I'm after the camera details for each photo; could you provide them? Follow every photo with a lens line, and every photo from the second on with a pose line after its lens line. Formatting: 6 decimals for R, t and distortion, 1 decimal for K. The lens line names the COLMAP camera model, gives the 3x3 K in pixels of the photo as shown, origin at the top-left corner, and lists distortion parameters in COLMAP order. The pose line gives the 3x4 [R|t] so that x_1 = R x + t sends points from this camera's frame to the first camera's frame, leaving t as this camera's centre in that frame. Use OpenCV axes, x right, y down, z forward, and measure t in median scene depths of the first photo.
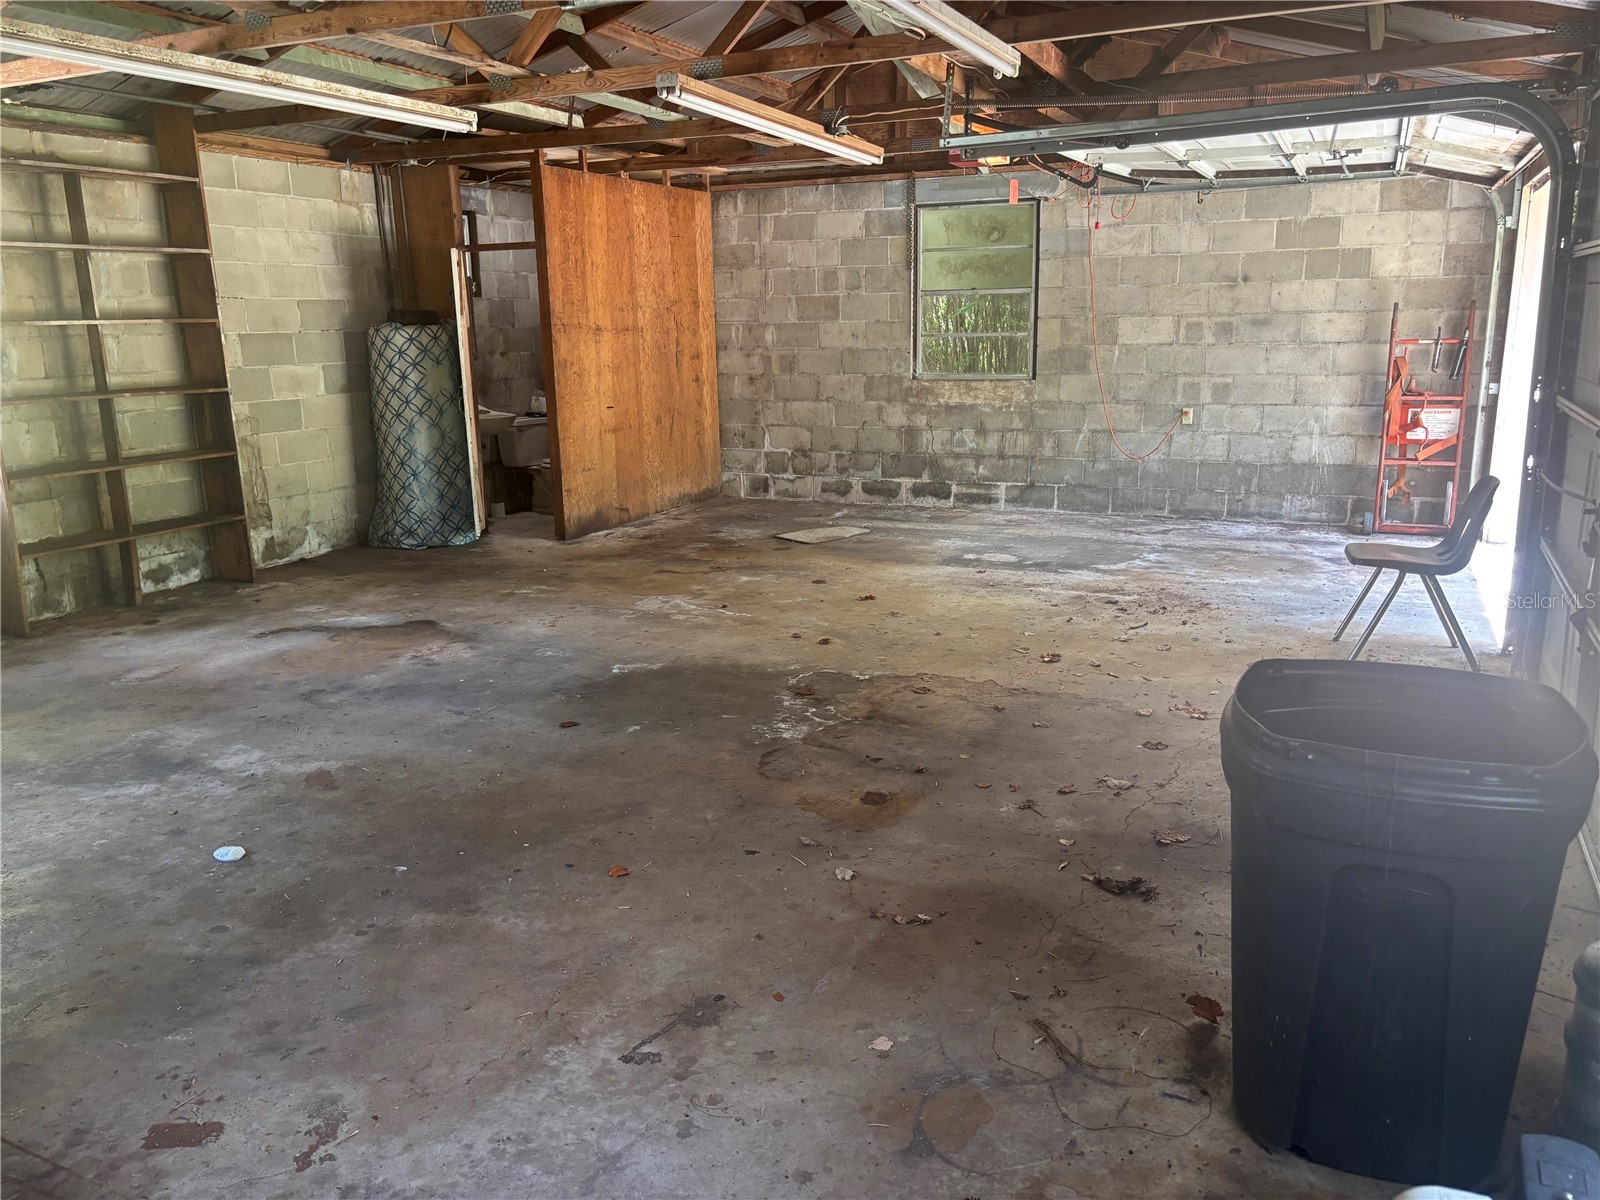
lens RADIAL K [[1209.7, 0, 803.6], [0, 1209.7, 620.7], [0, 0, 1]] dist [0.055614, -0.067136]
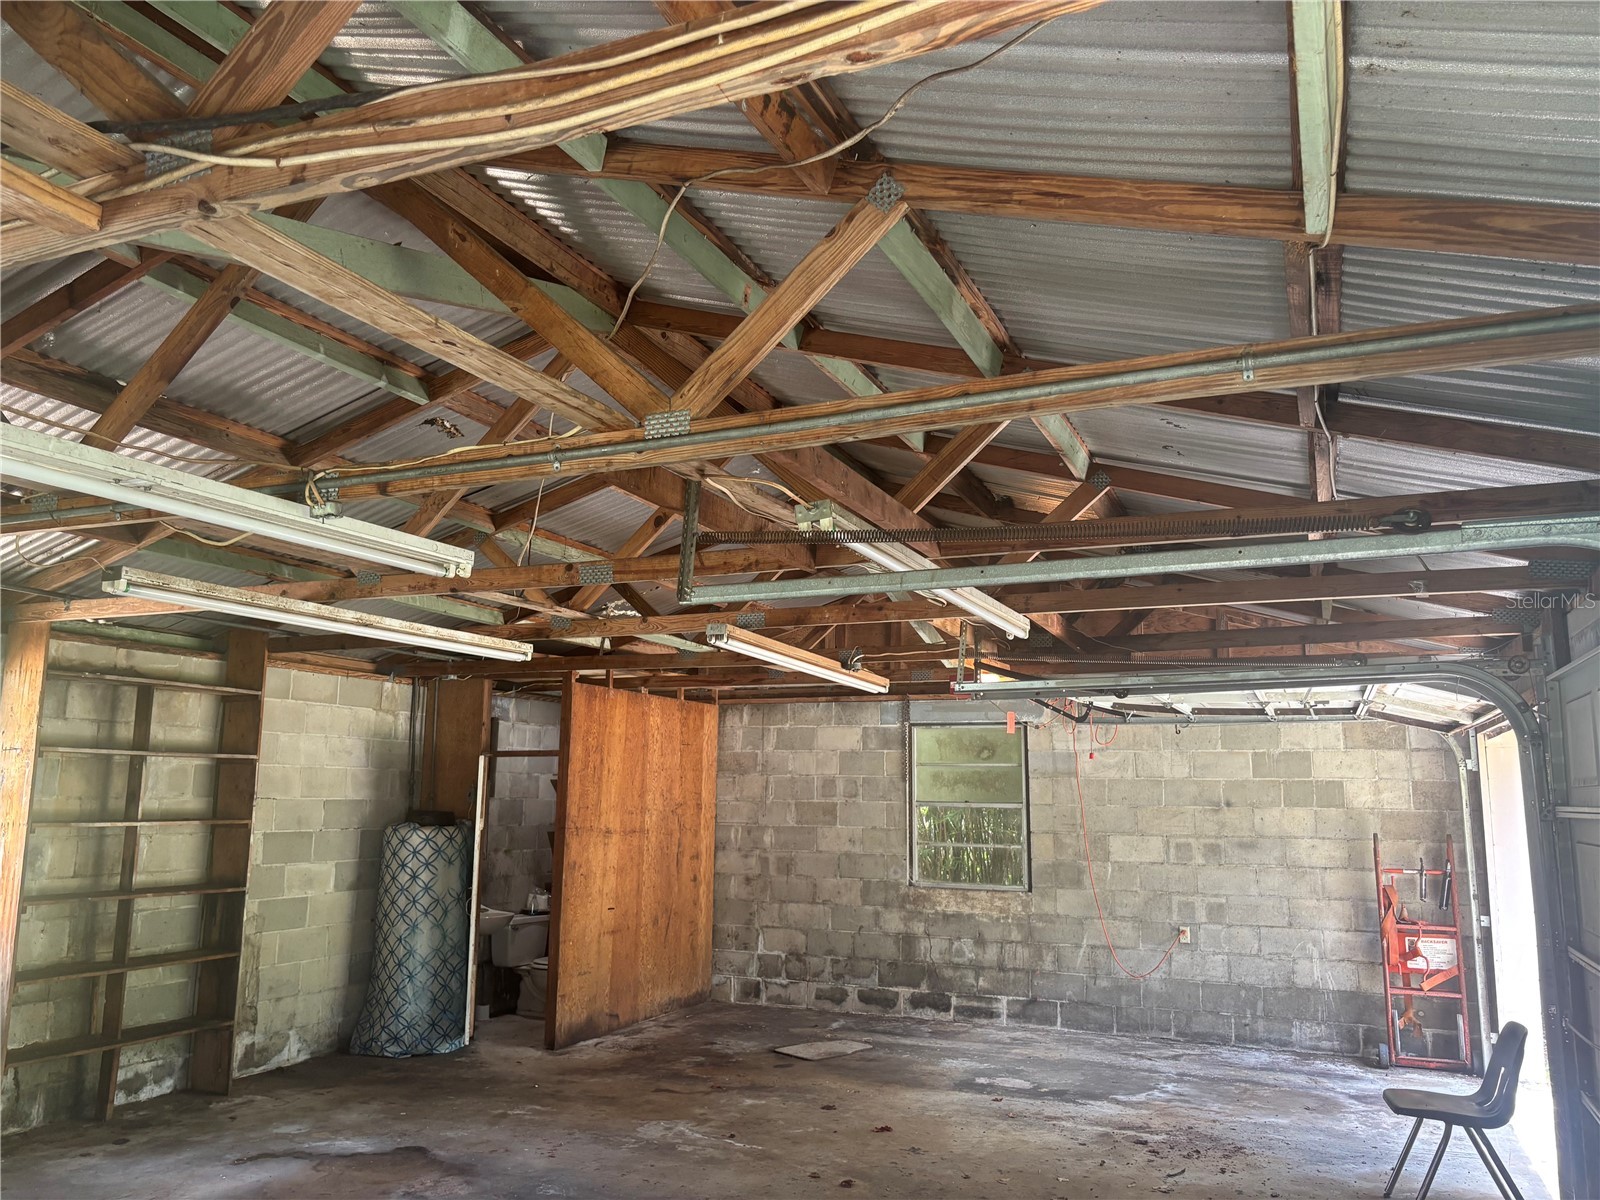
lens RADIAL K [[1209.7, 0, 803.6], [0, 1209.7, 620.7], [0, 0, 1]] dist [0.055614, -0.067136]
pose [[0.999300, 0.032764, 0.018061, -0.030591], [-0.023221, 0.921700, -0.387209, -0.011570], [-0.029334, 0.386519, 0.921815, -0.021877]]
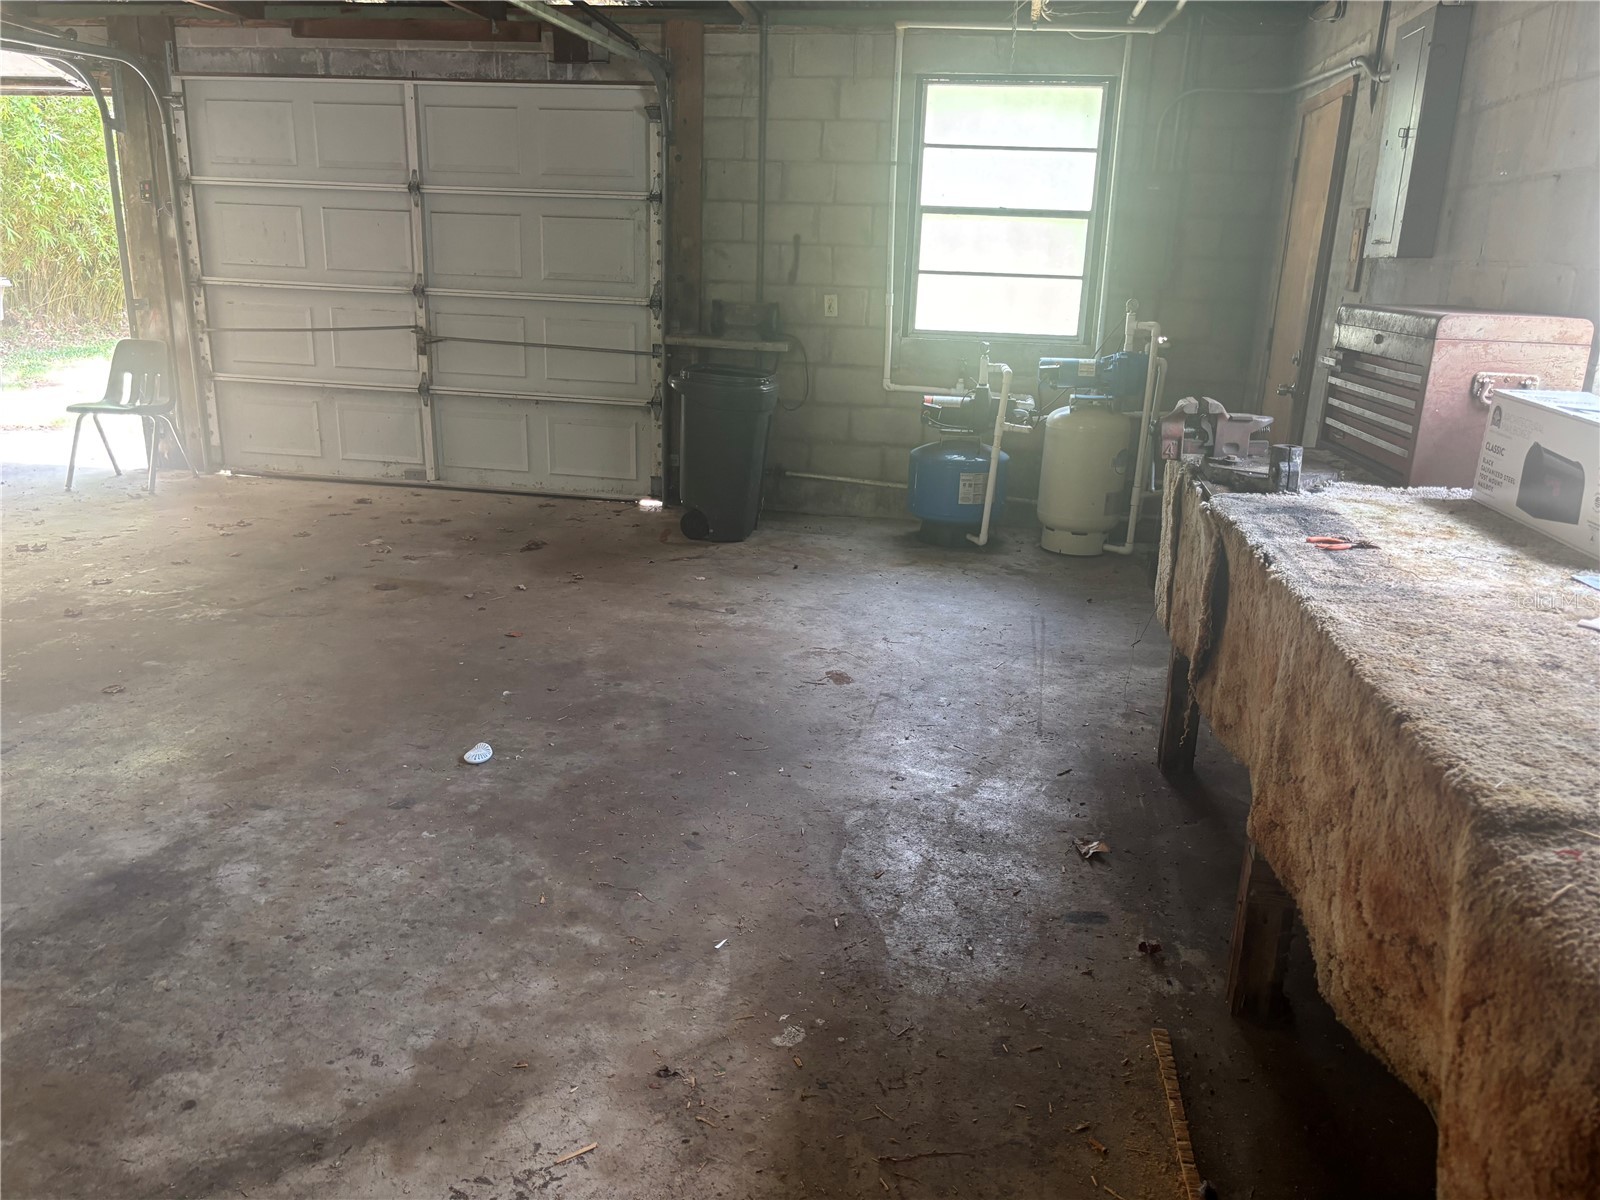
lens RADIAL K [[1209.7, 0, 803.6], [0, 1209.7, 620.7], [0, 0, 1]] dist [0.055614, -0.067136]
pose [[-0.265873, -0.274829, 0.924003, -0.642731], [0.209208, 0.919208, 0.333601, -0.083232], [-0.941033, 0.282003, -0.186896, 0.408308]]
